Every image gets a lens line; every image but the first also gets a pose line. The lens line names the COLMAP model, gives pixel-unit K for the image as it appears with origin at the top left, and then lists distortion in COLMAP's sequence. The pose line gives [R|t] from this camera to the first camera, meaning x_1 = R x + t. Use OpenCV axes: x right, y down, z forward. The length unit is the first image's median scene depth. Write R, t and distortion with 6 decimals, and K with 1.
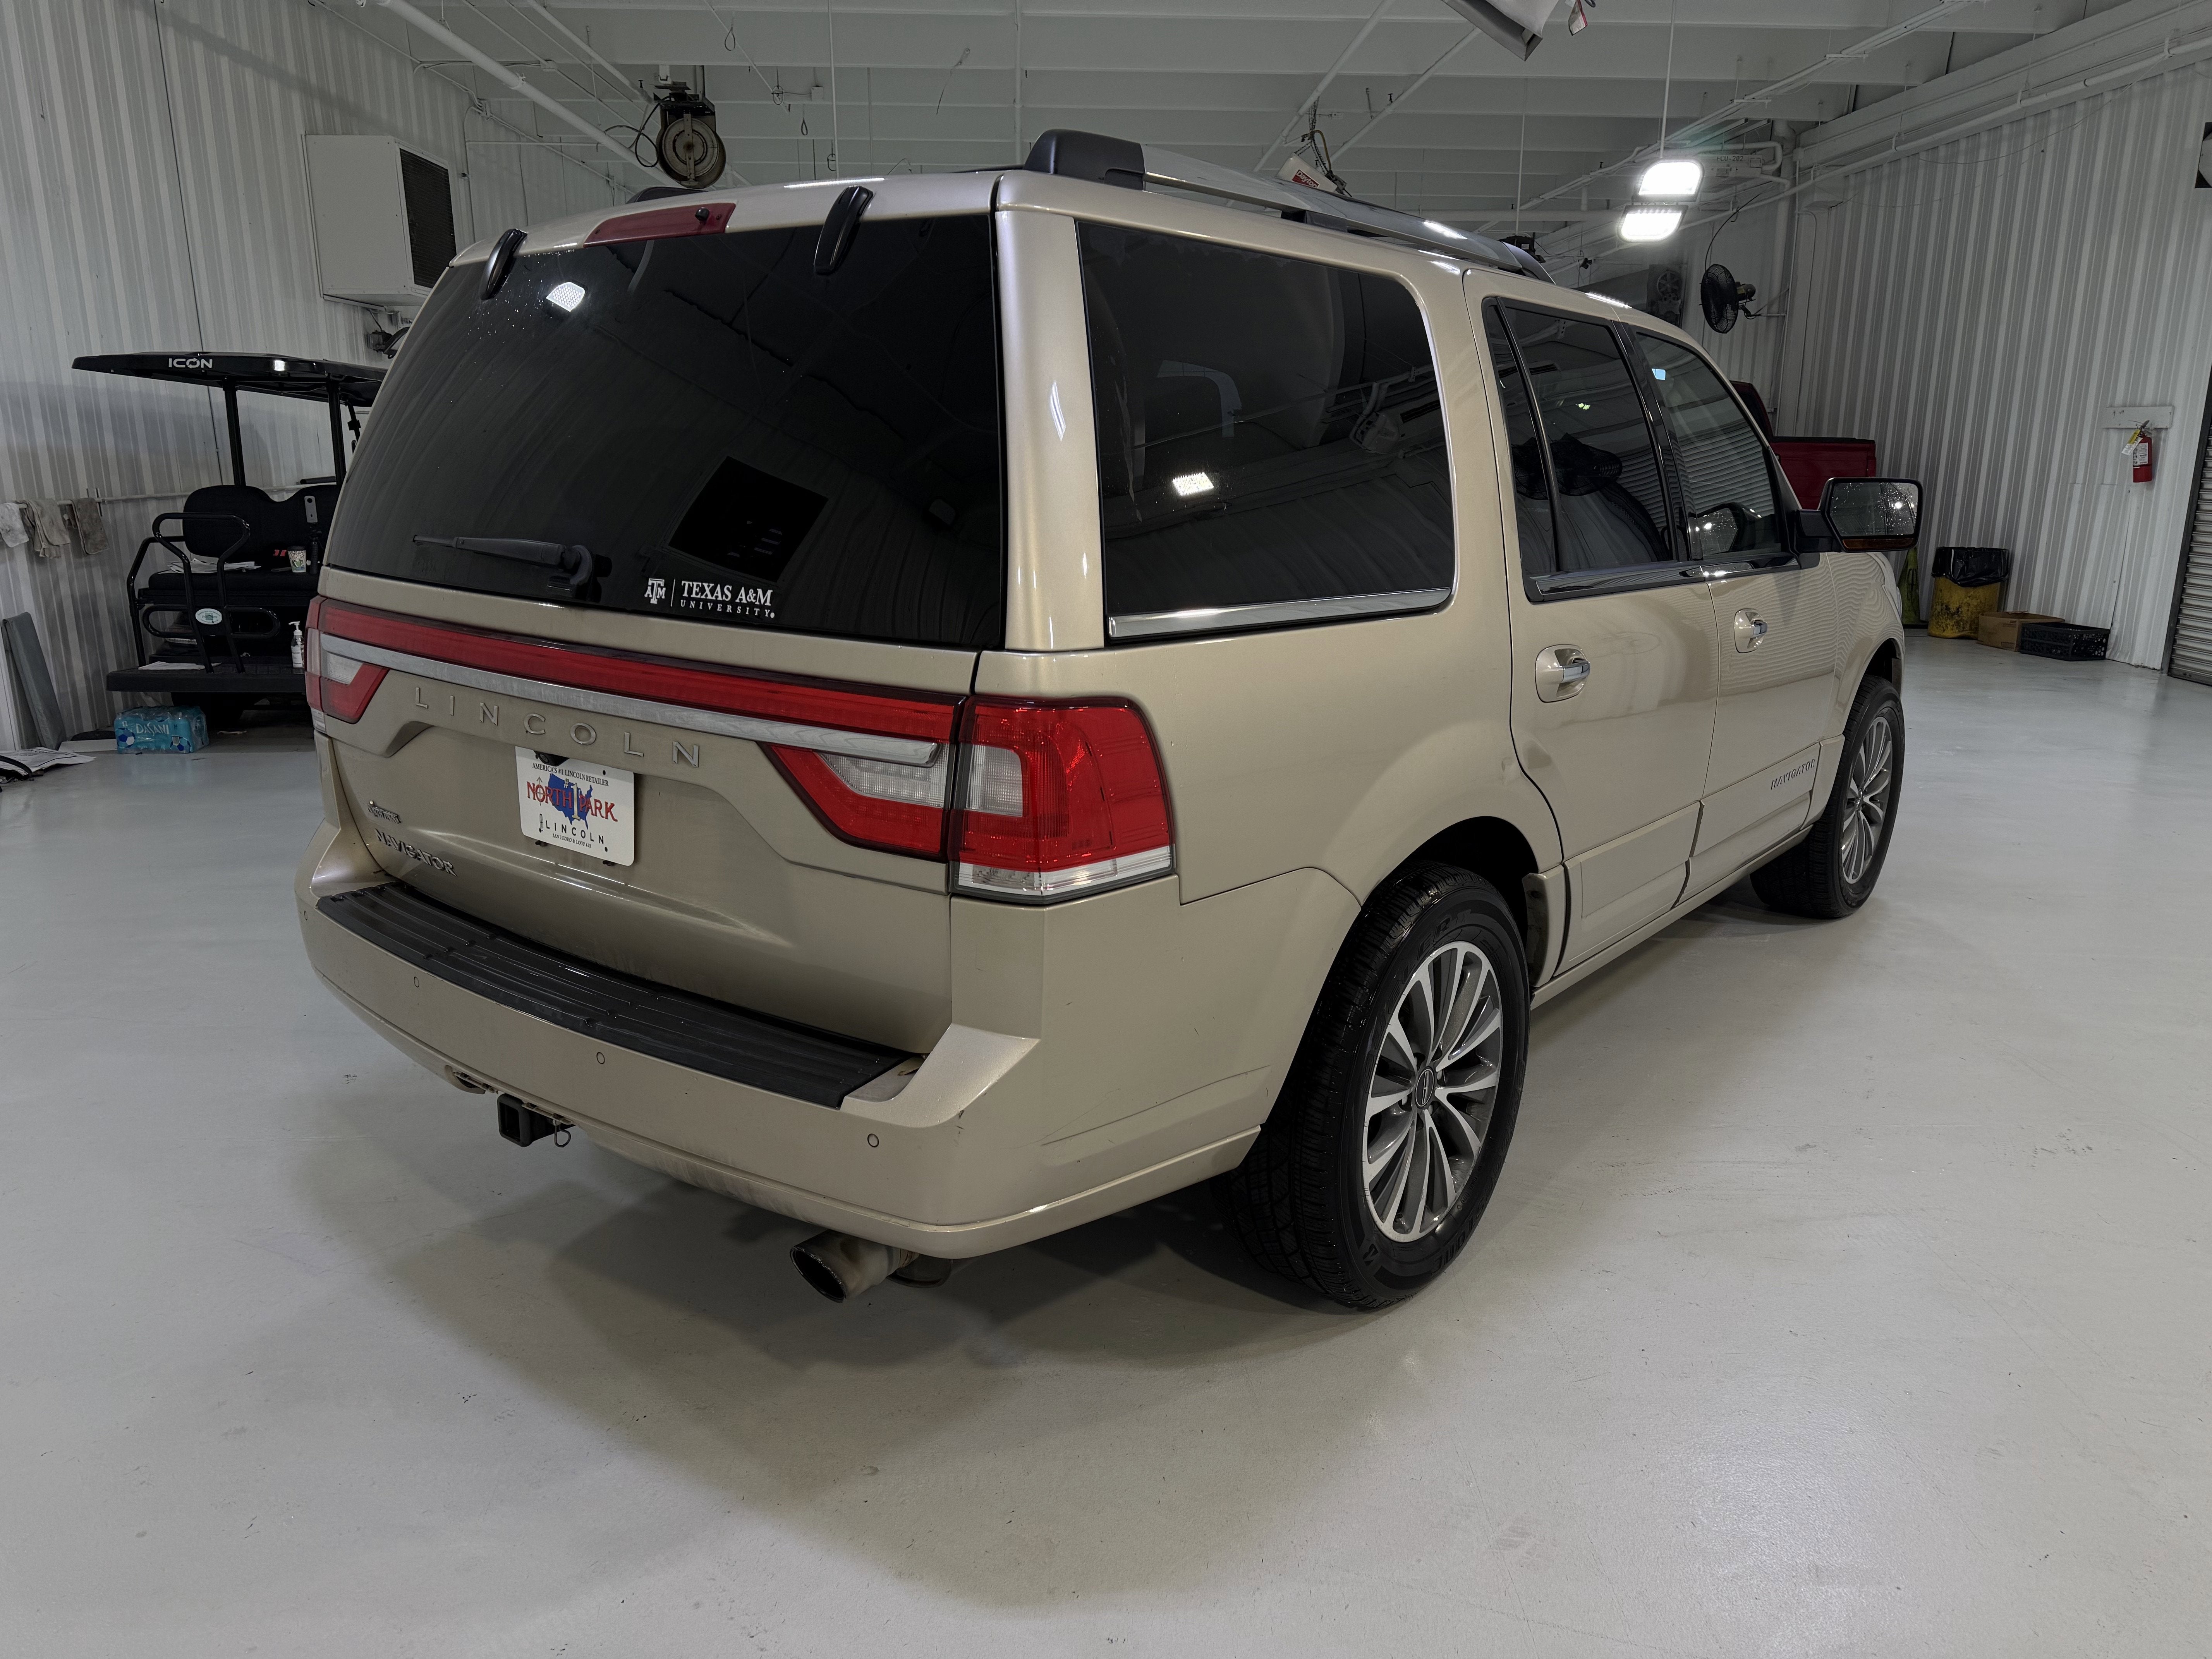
lens RADIAL K [[1567.4, 0, 1154.2], [0, 1567.4, 863.7], [0, 0, 1]] dist [-0.002967, -0.001902]
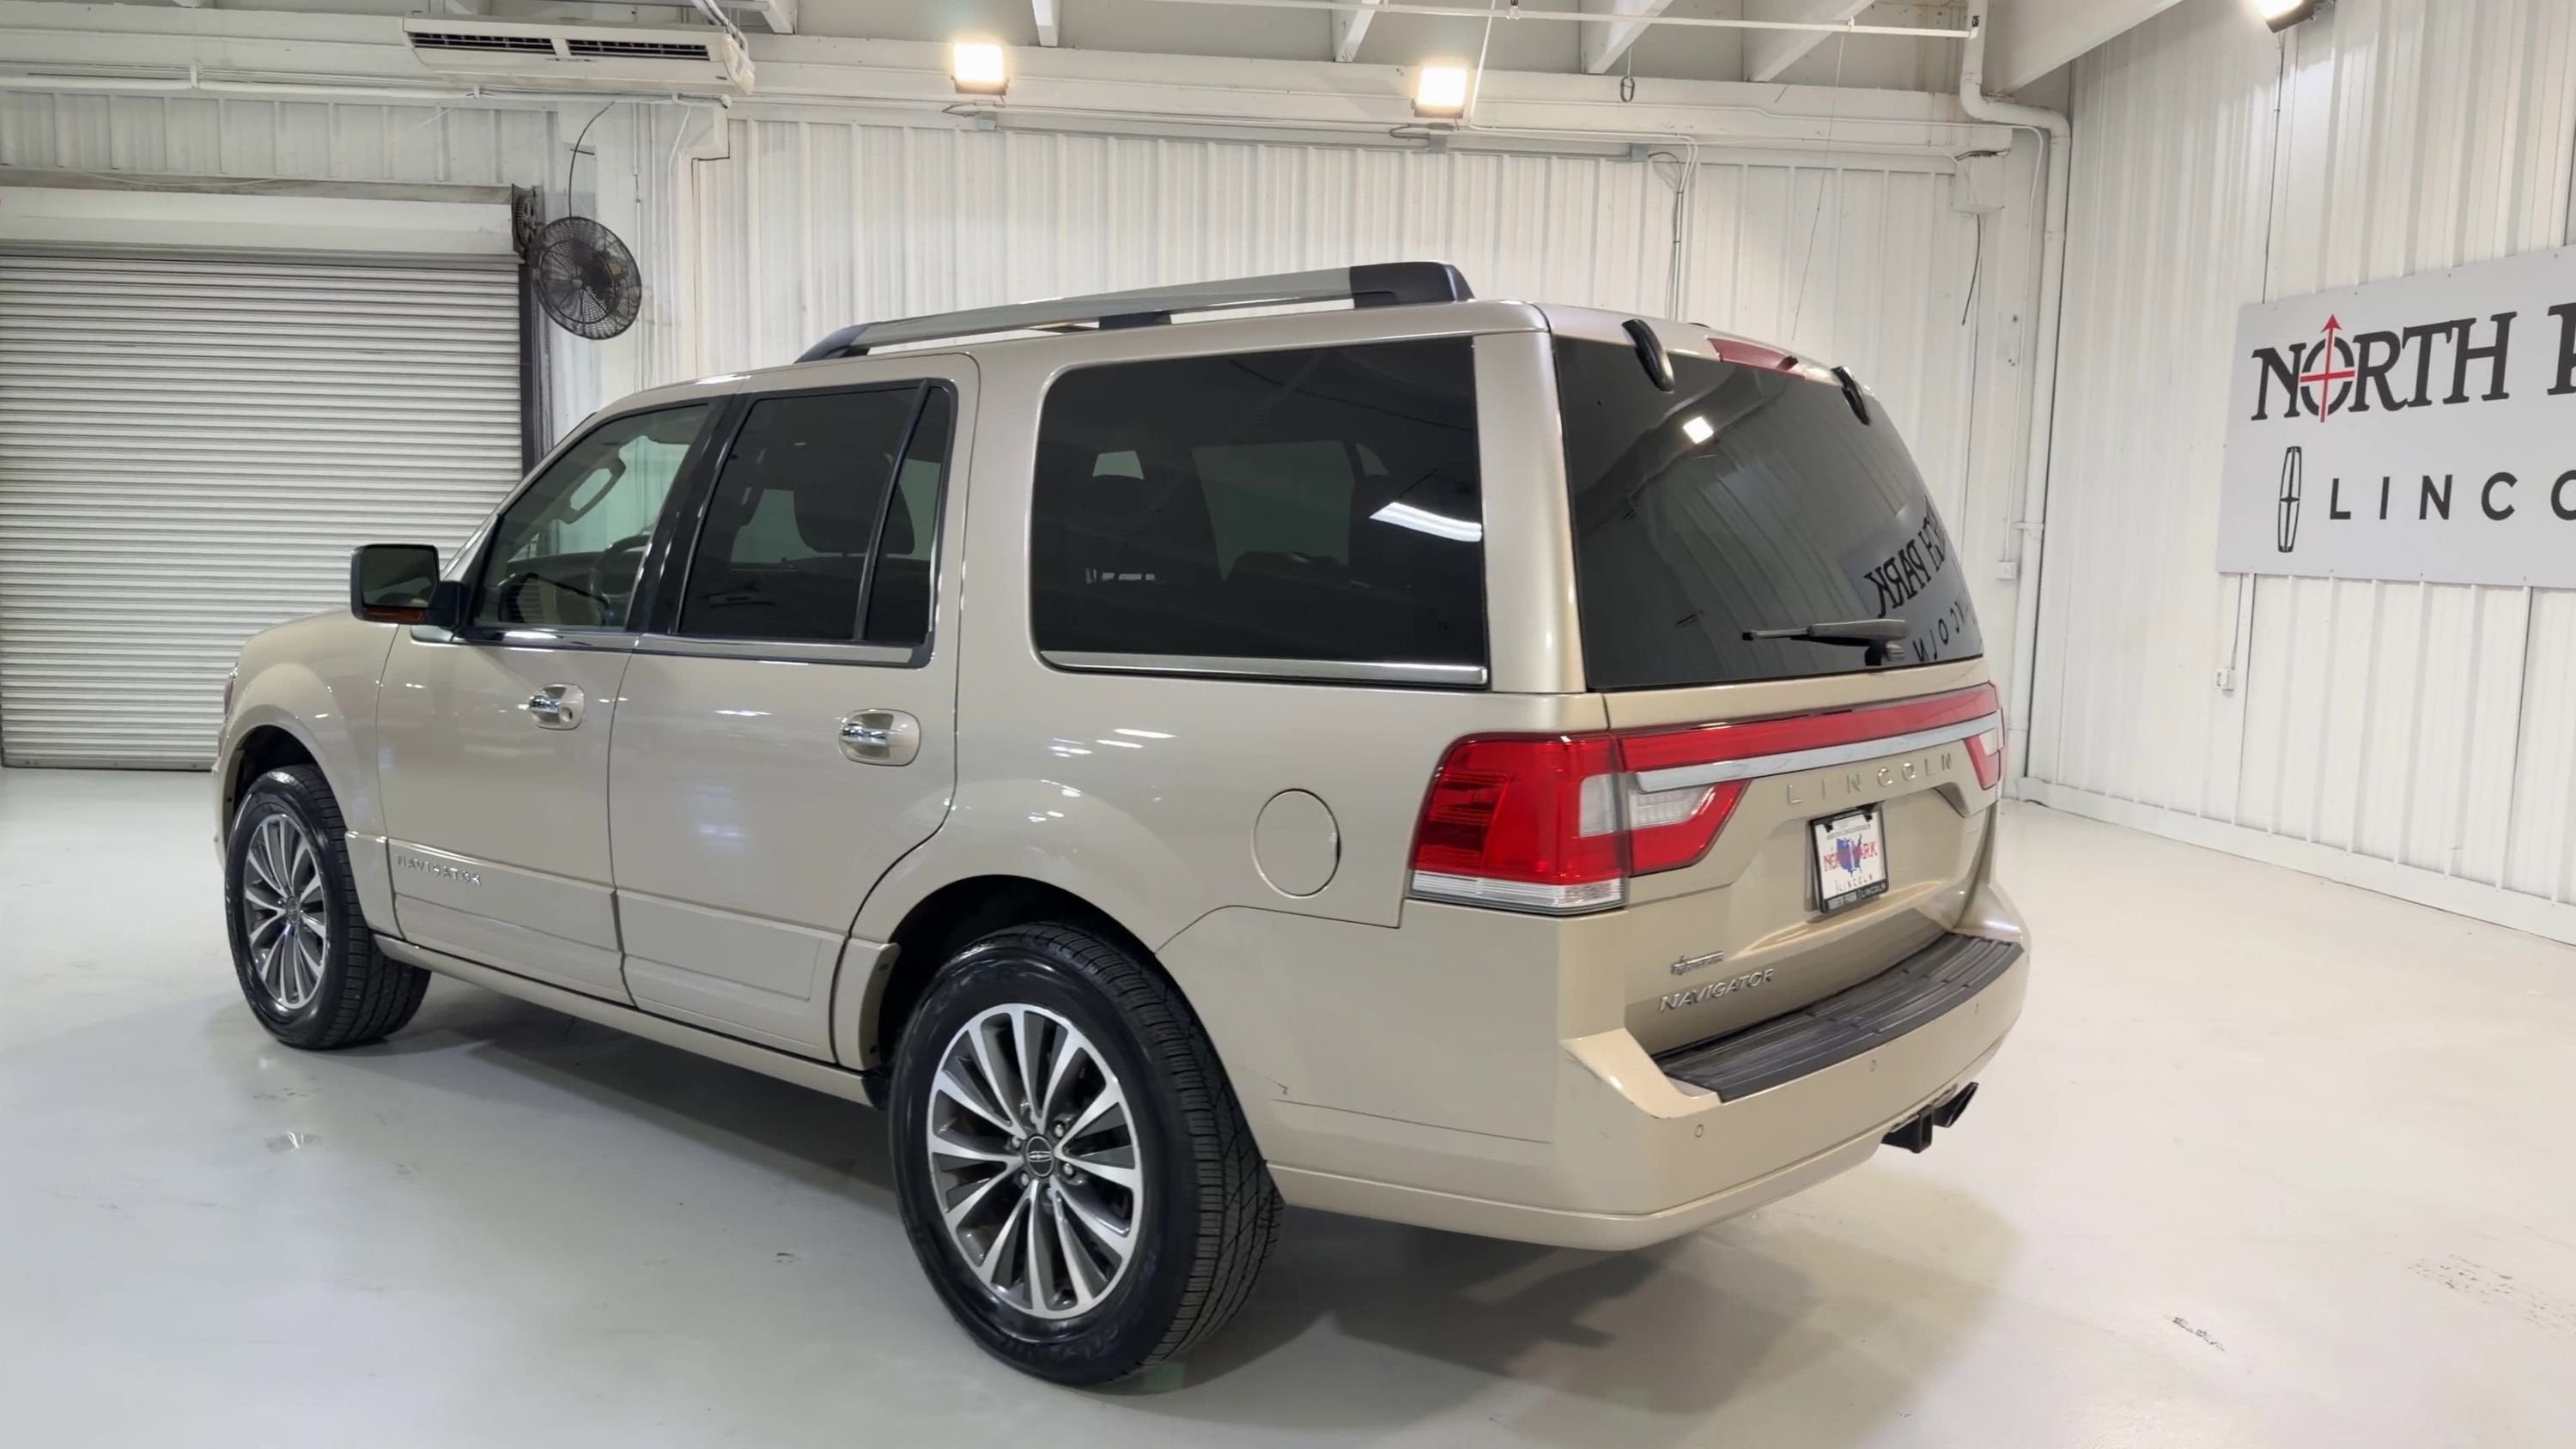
lens RADIAL K [[1780.0, 0, 1292.2], [0, 1780.0, 722.5], [0, 0, 1]] dist [0.054457, -0.098094]
pose [[-0.009462, -0.107438, 0.994167, -0.491099], [0.246307, 0.963328, 0.106450, -0.110148], [-0.969146, 0.245878, 0.017347, 0.409330]]
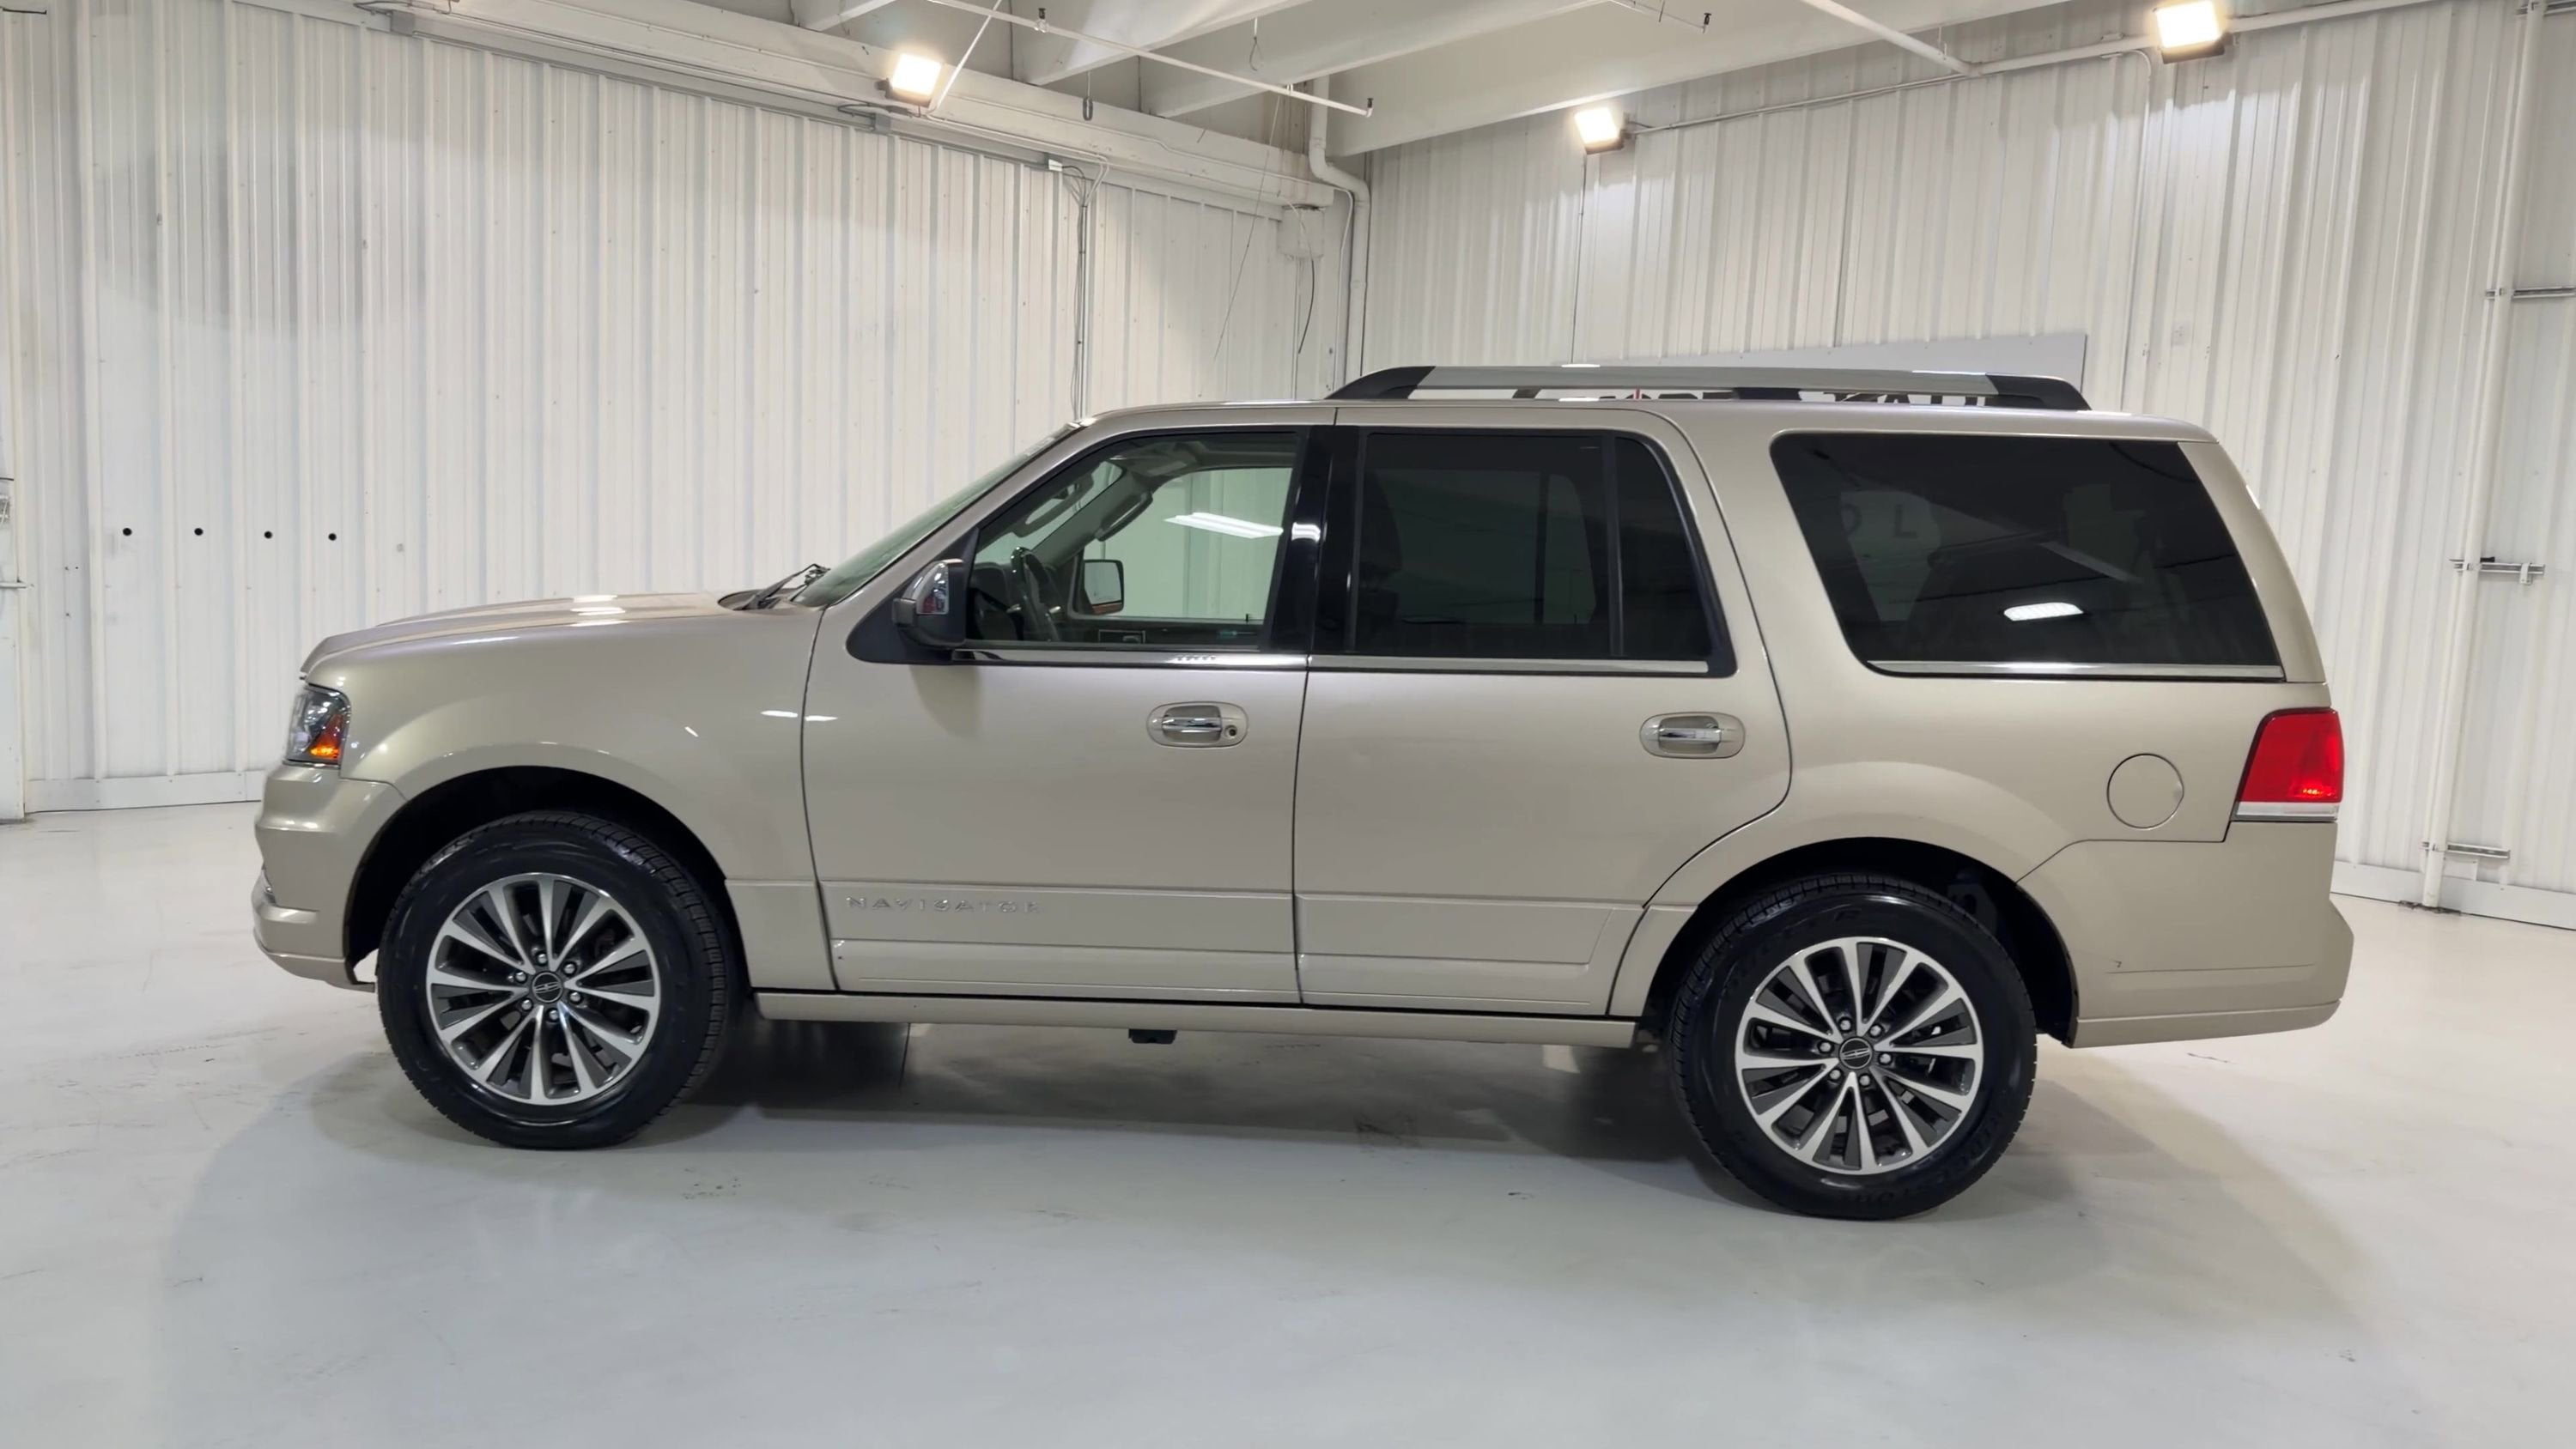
lens RADIAL K [[1780.0, 0, 1292.2], [0, 1780.0, 722.5], [0, 0, 1]] dist [0.054457, -0.098094]
pose [[-0.600819, -0.111360, 0.791590, -0.405842], [0.167481, 0.950736, 0.260867, -0.237798], [-0.781643, 0.289310, -0.552570, 0.869132]]
